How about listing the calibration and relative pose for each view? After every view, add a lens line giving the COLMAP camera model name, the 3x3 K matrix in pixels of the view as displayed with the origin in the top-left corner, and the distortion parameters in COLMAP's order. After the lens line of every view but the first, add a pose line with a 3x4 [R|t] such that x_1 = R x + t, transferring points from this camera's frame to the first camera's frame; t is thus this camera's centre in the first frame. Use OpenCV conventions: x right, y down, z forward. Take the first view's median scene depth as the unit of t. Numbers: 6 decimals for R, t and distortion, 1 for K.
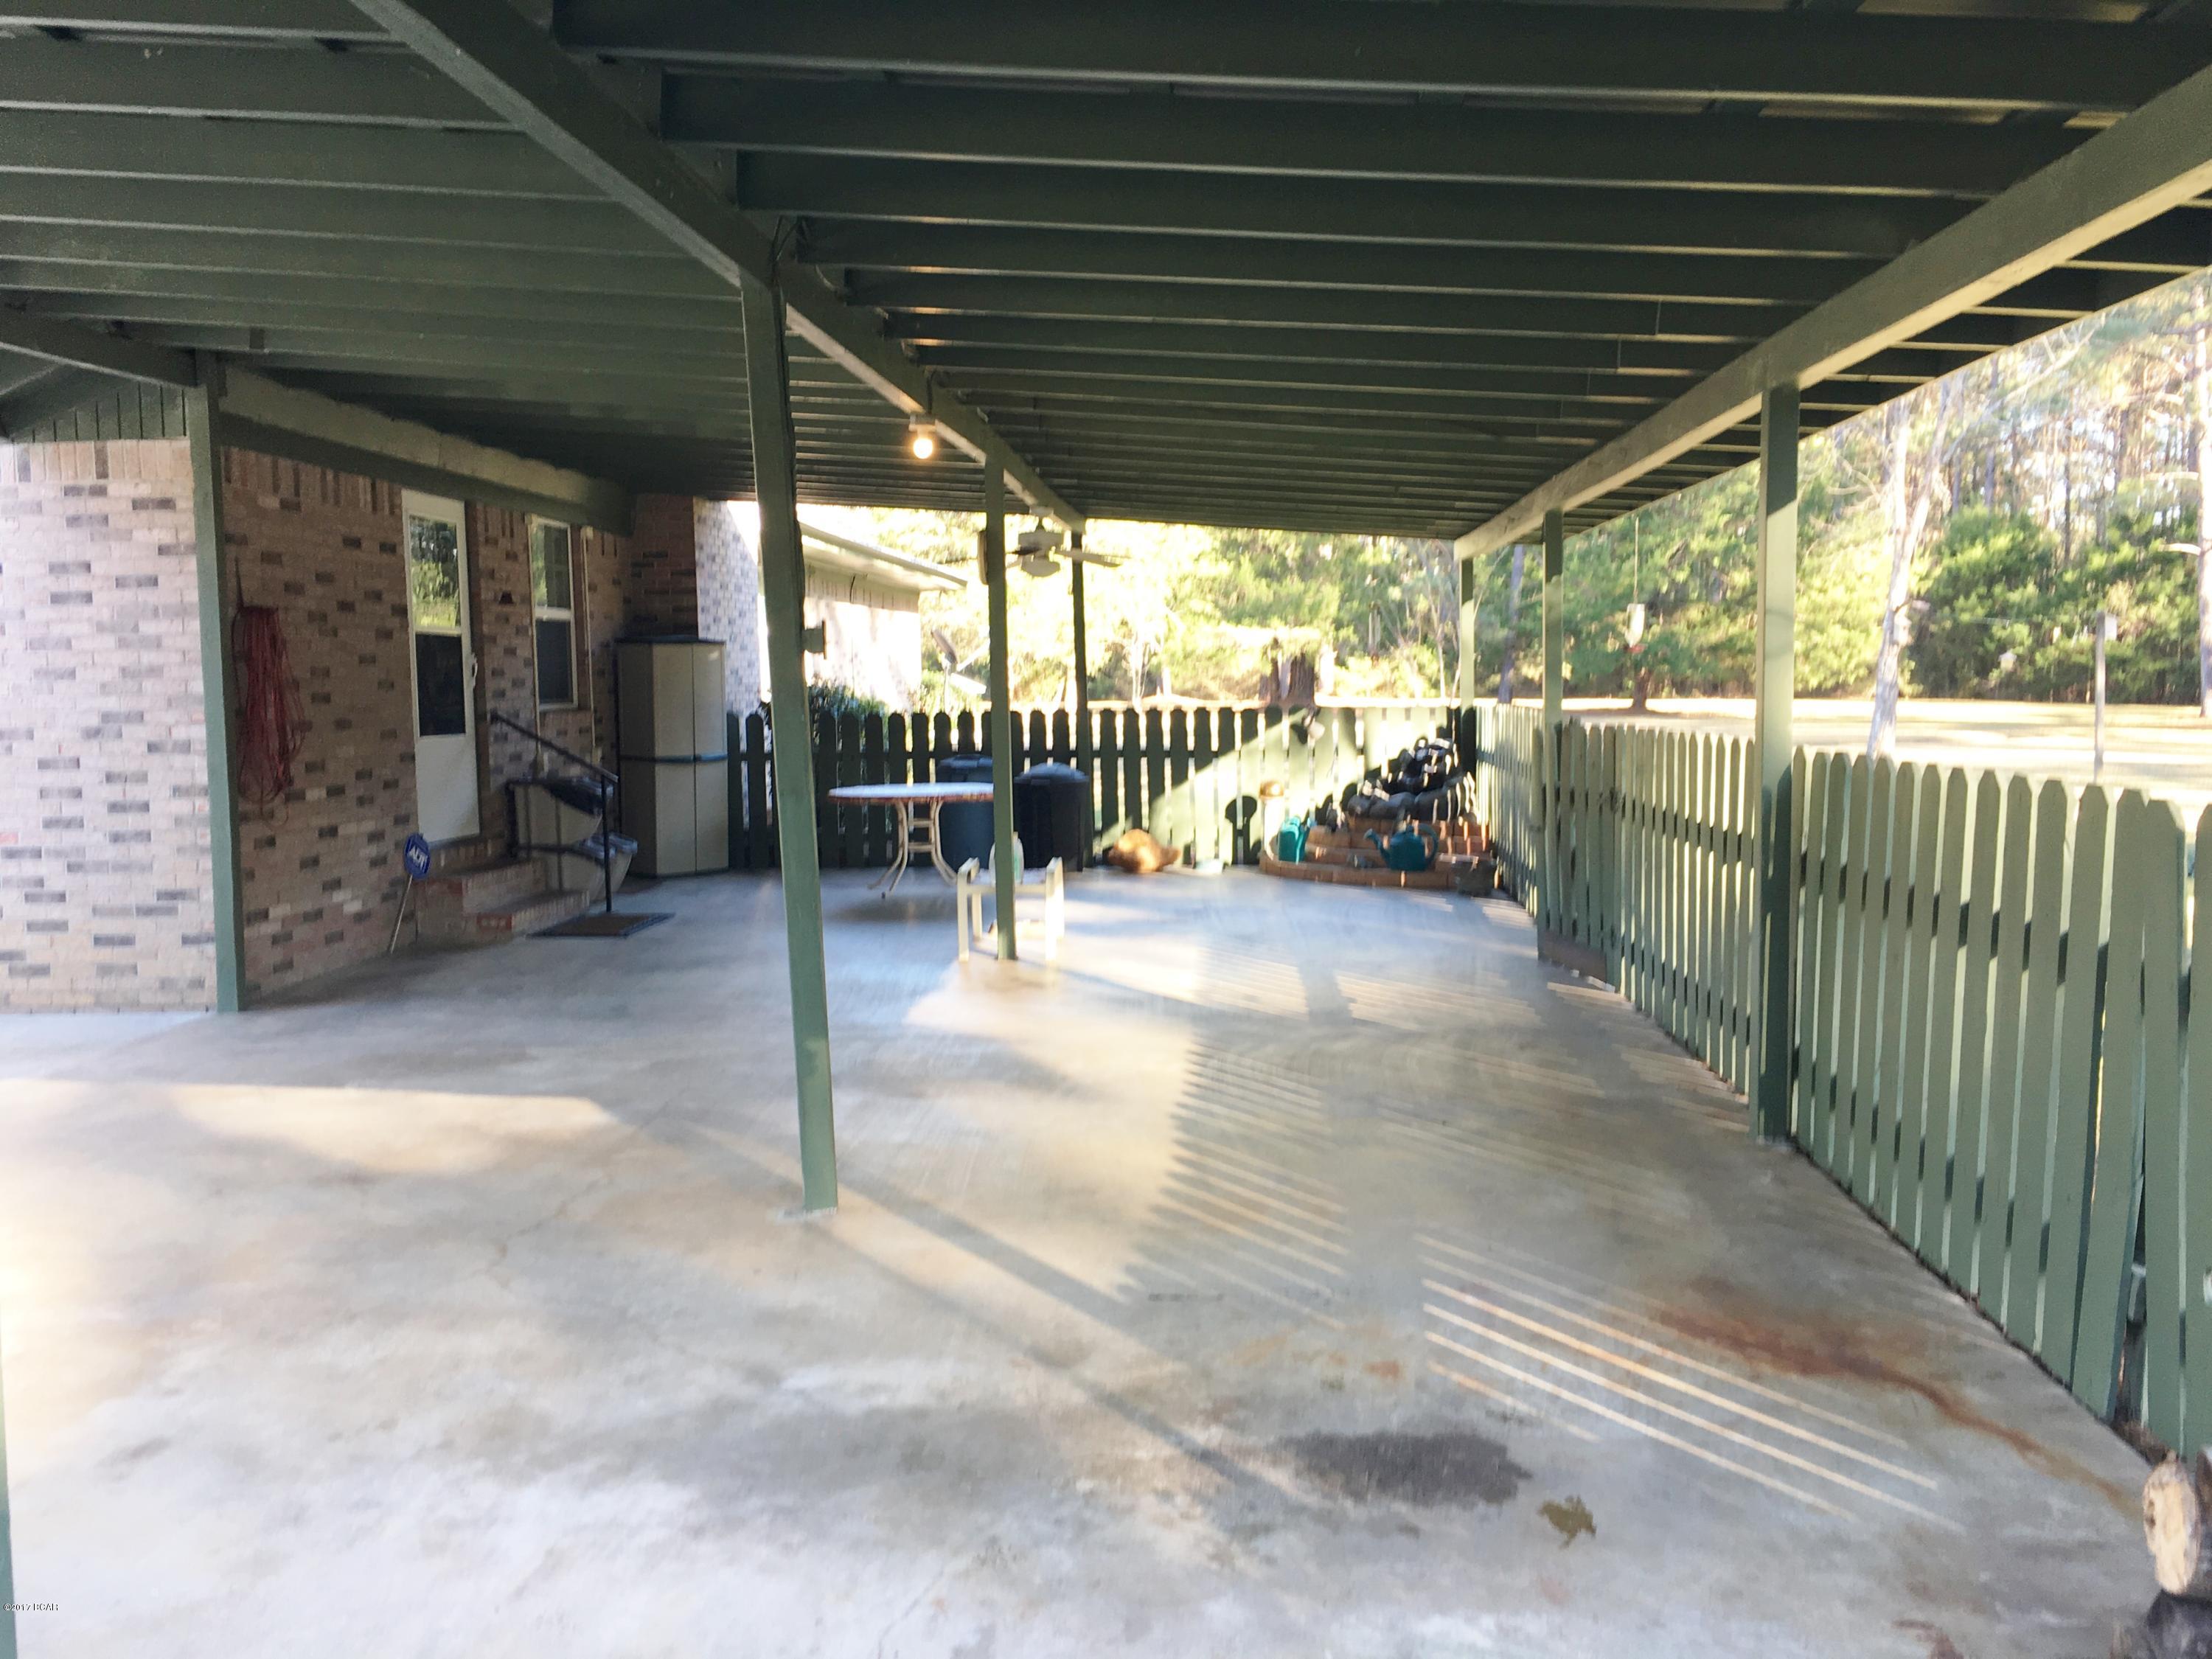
lens RADIAL K [[1879.6, 0, 1100.5], [0, 1879.6, 832.9], [0, 0, 1]] dist [0.086608, -0.119015]
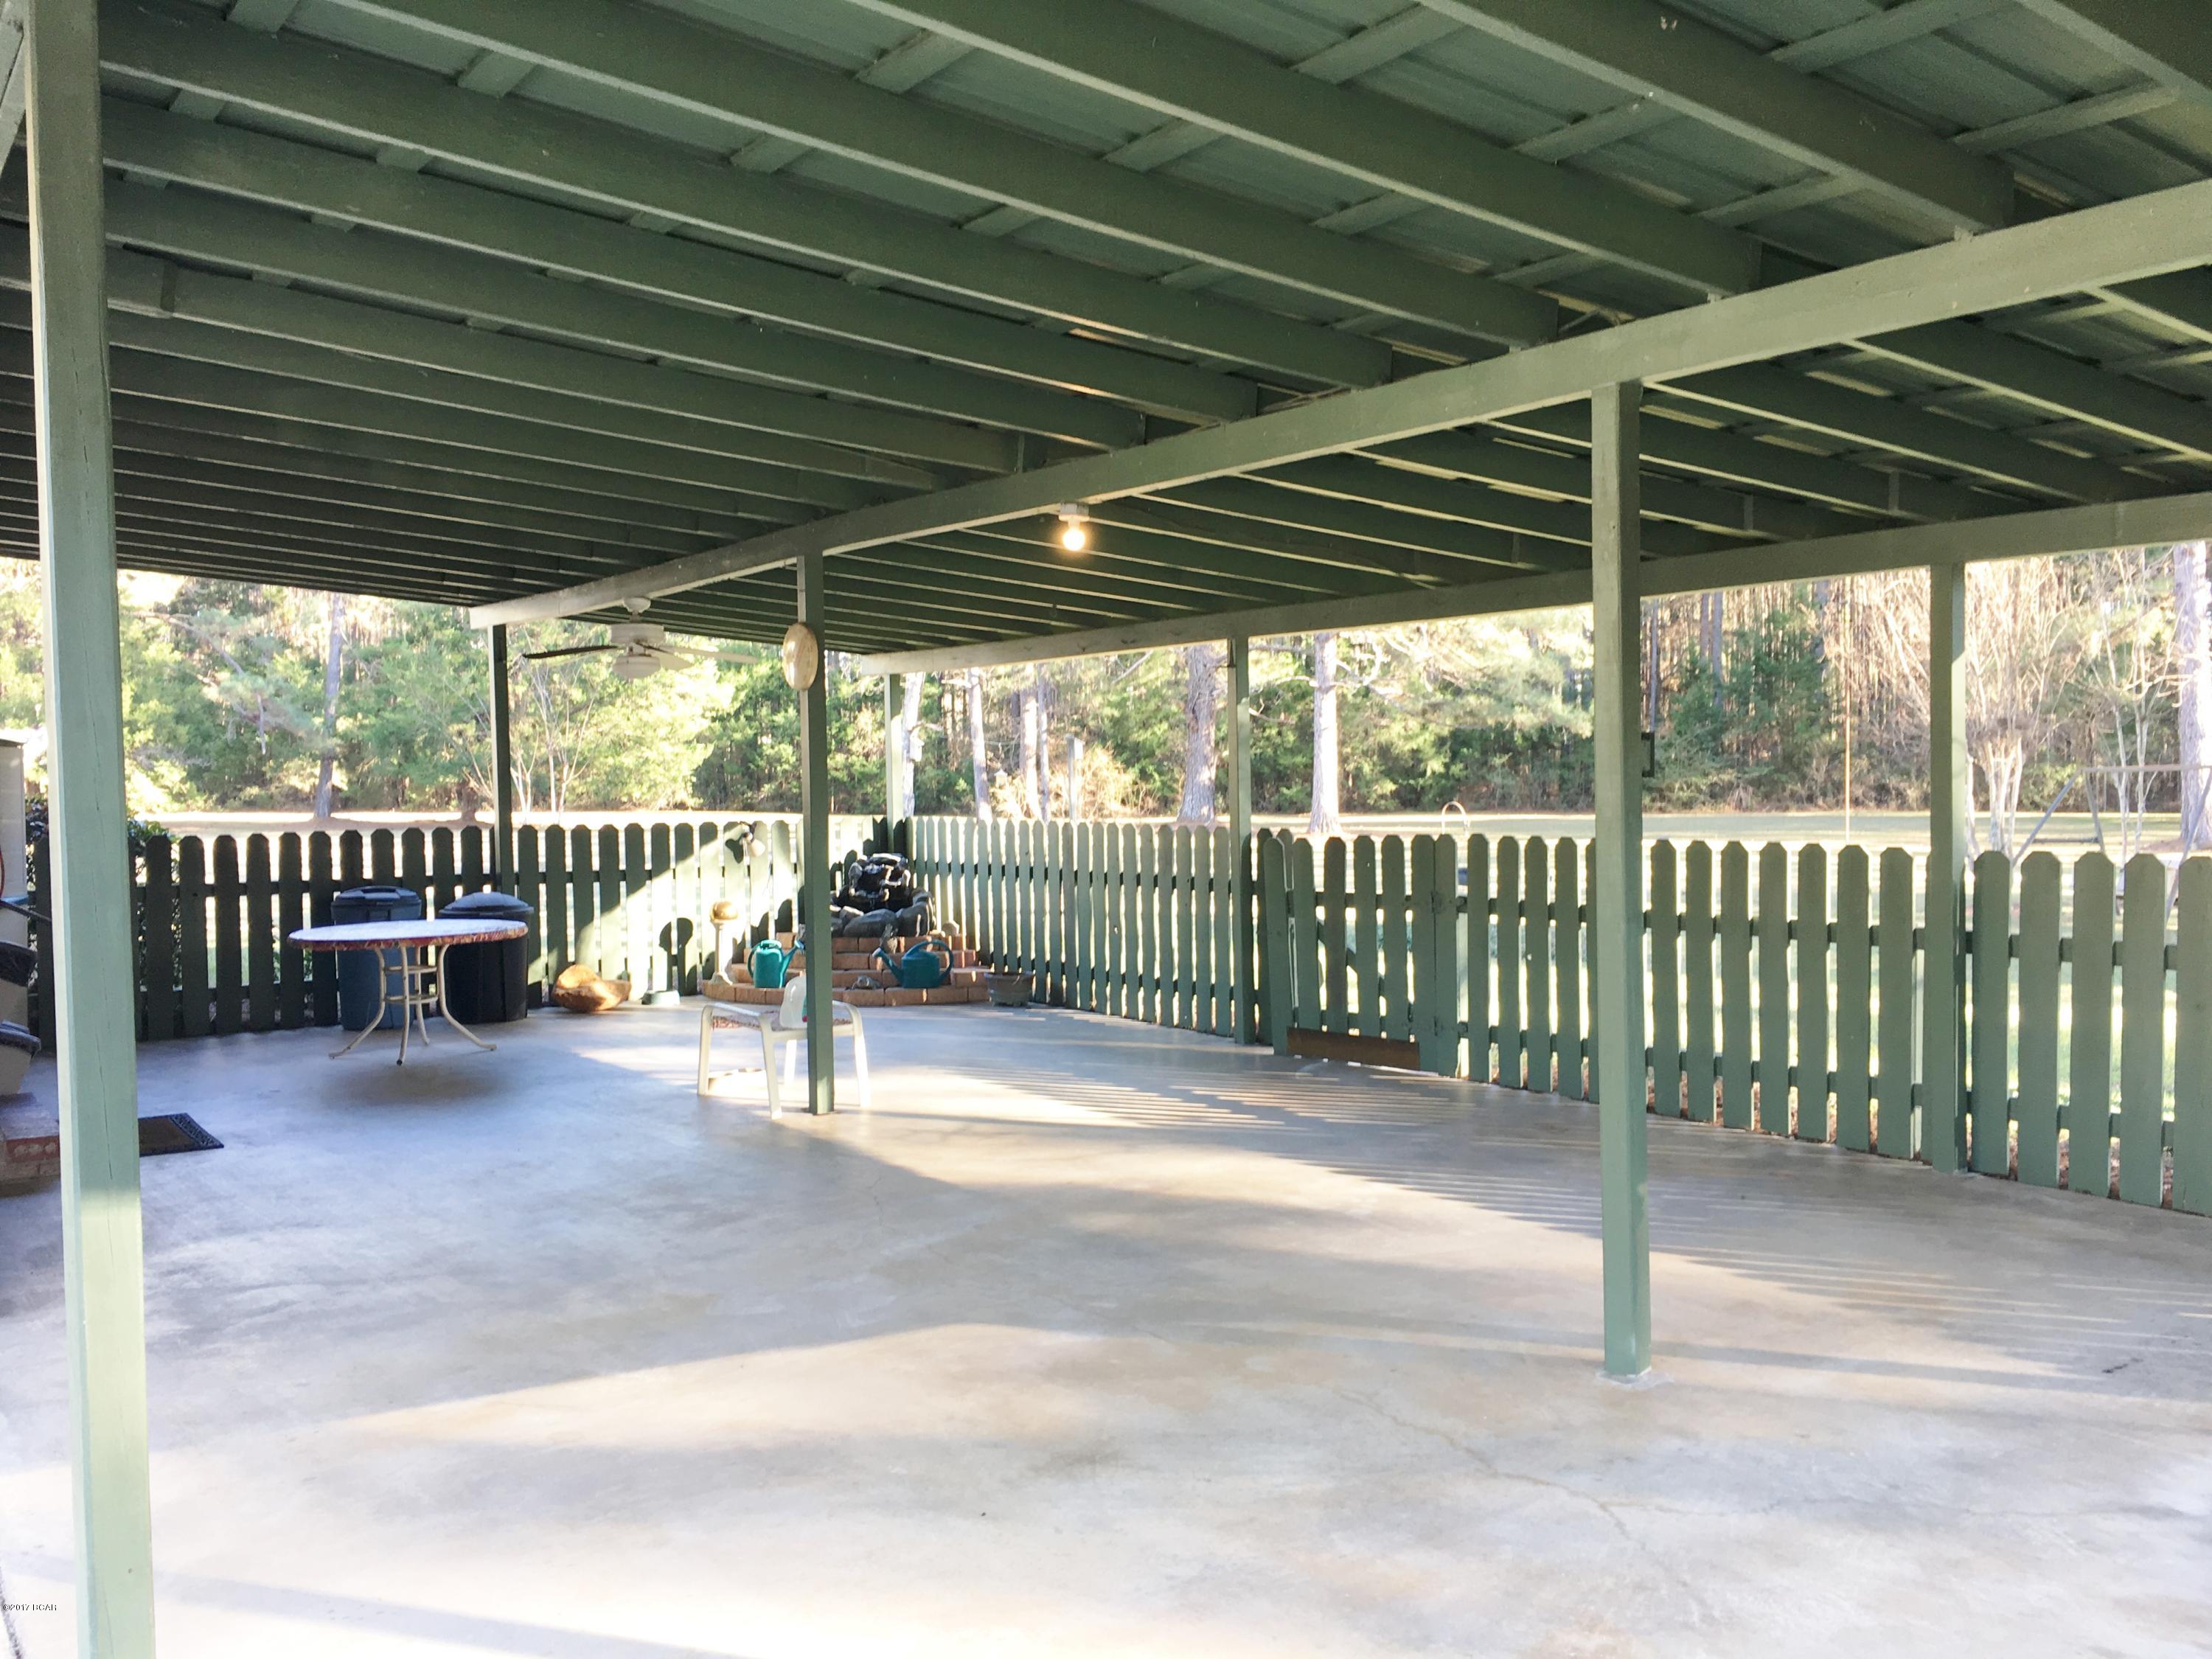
lens RADIAL K [[1879.6, 0, 1100.5], [0, 1879.6, 832.9], [0, 0, 1]] dist [0.086608, -0.119015]
pose [[0.774571, -0.015299, 0.632302, -0.343717], [0.052687, 0.997794, -0.040400, -0.013924], [-0.630289, 0.064606, 0.773668, 0.158866]]
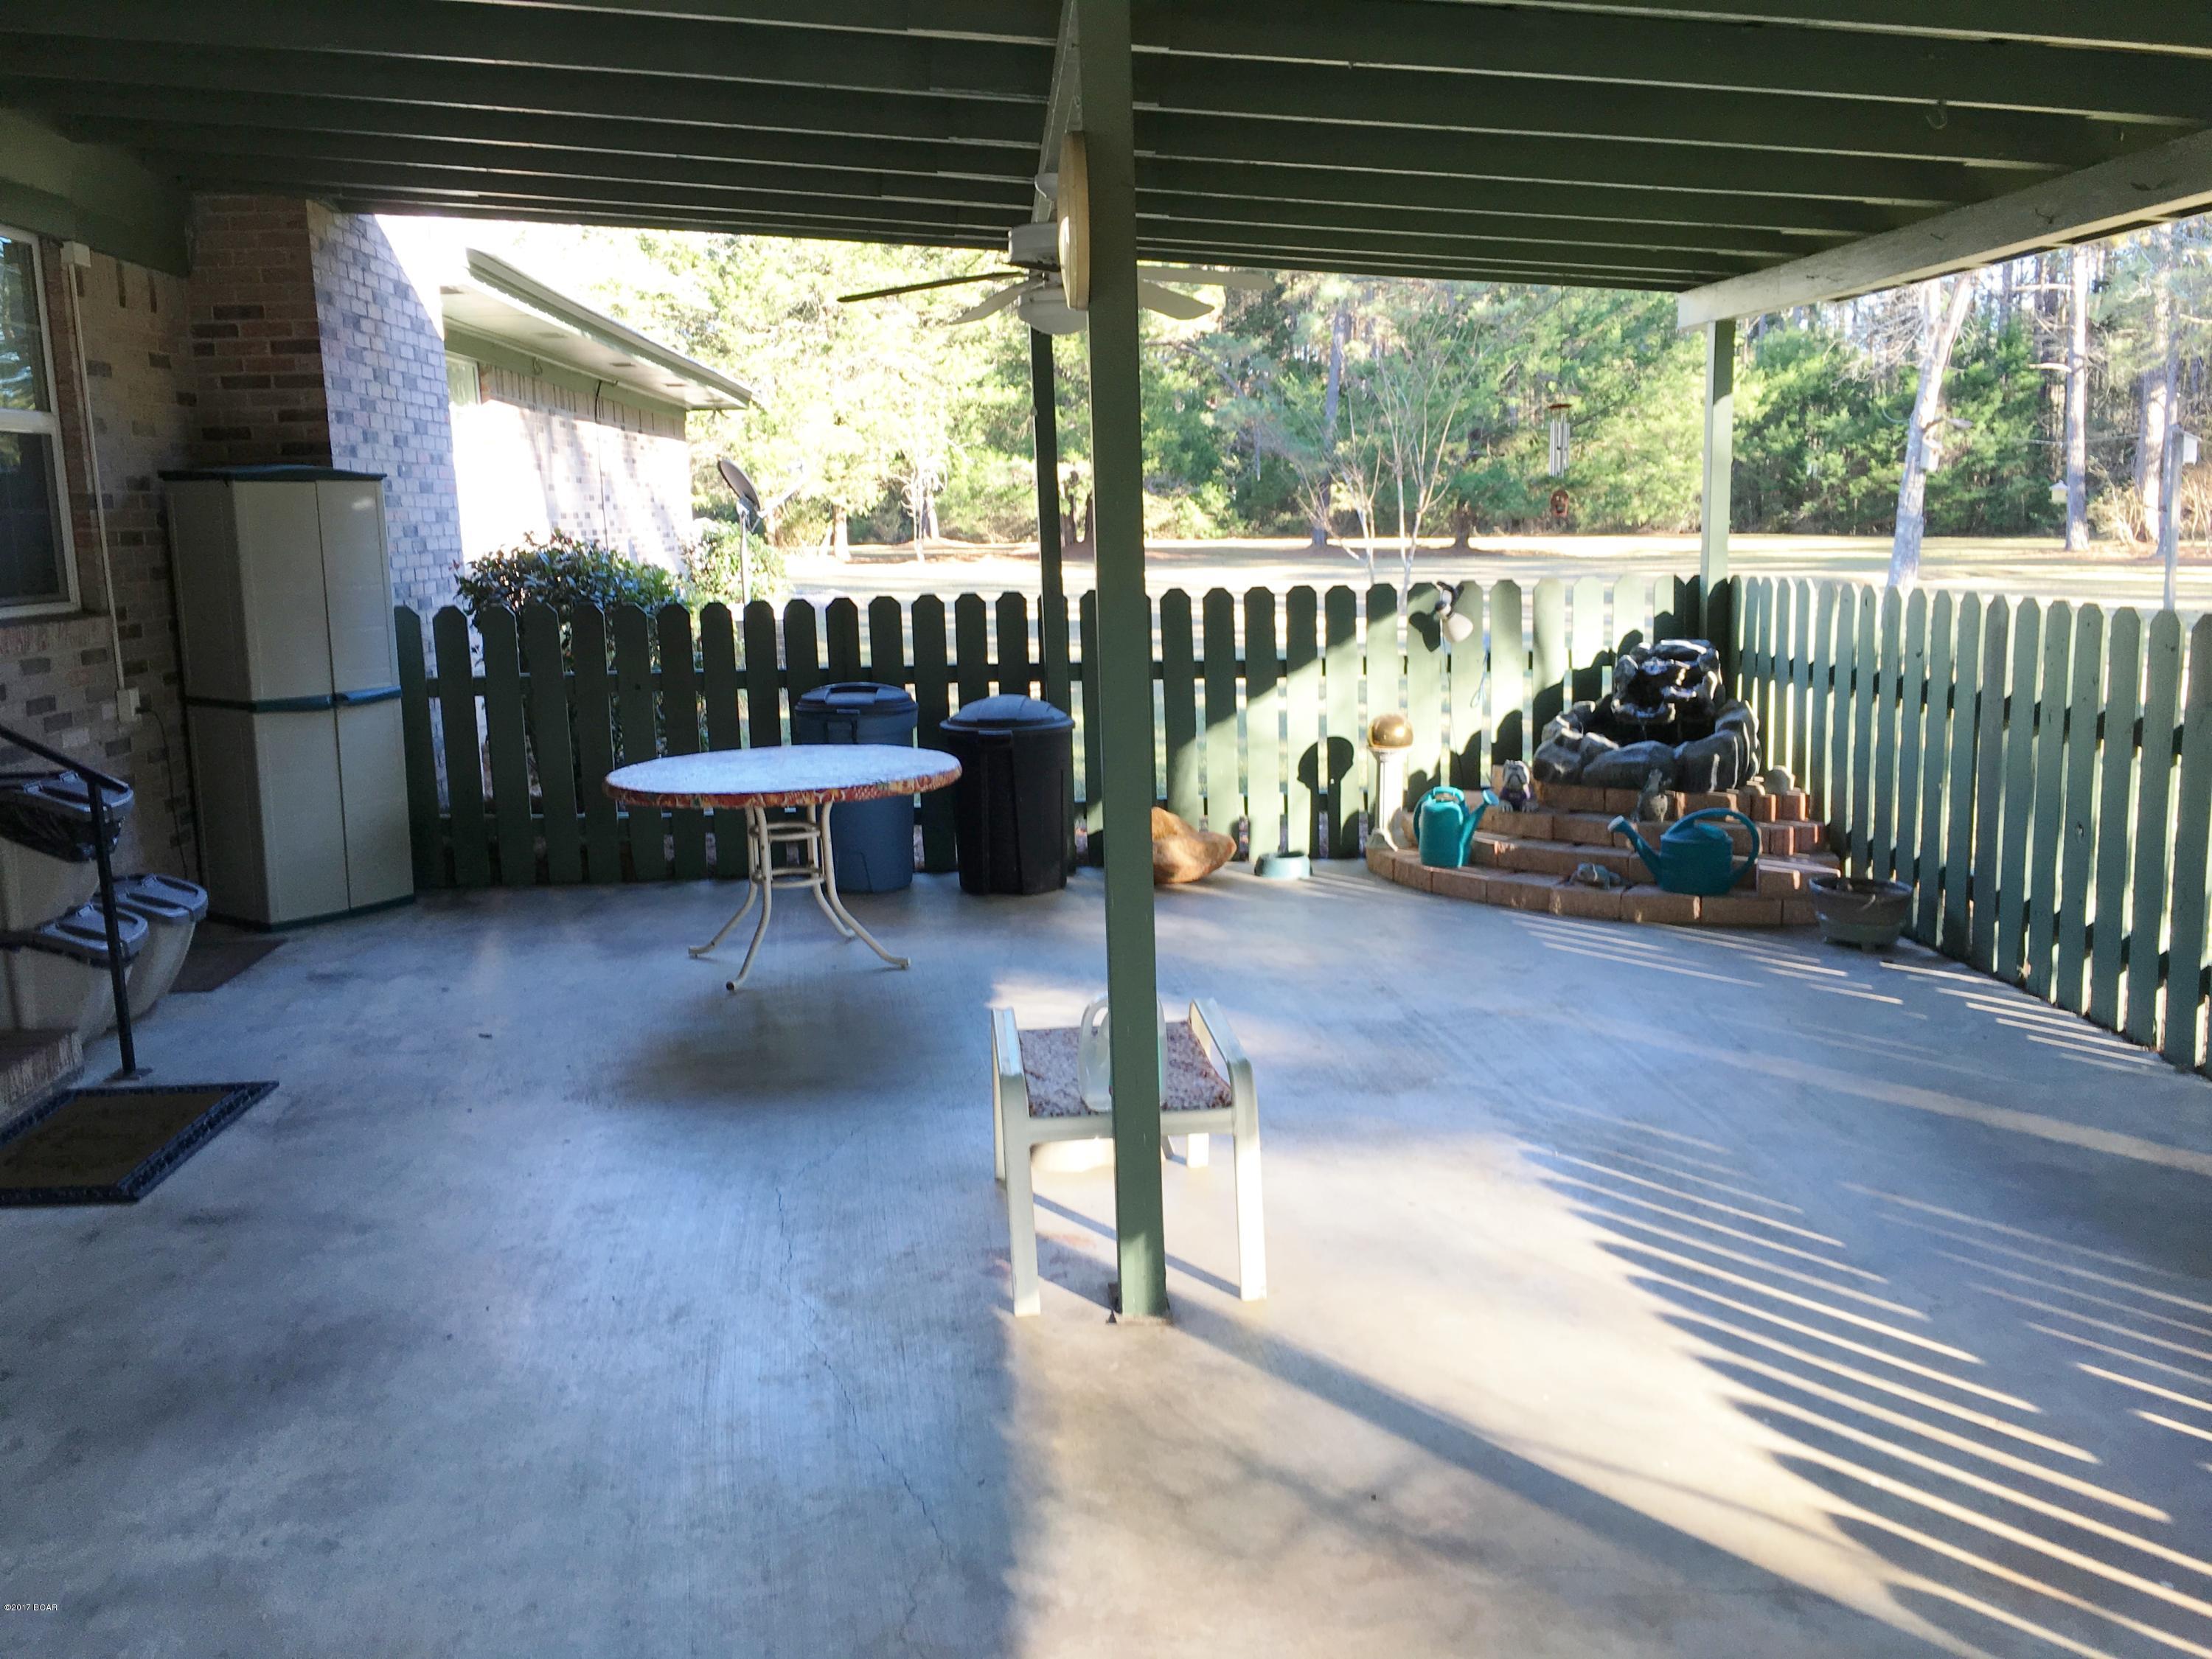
lens RADIAL K [[1879.6, 0, 1100.5], [0, 1879.6, 832.9], [0, 0, 1]] dist [0.086608, -0.119015]
pose [[0.990550, -0.032467, 0.133256, -0.072682], [0.021148, 0.996114, 0.085497, -0.042255], [-0.135514, -0.081871, 0.987387, 0.431546]]
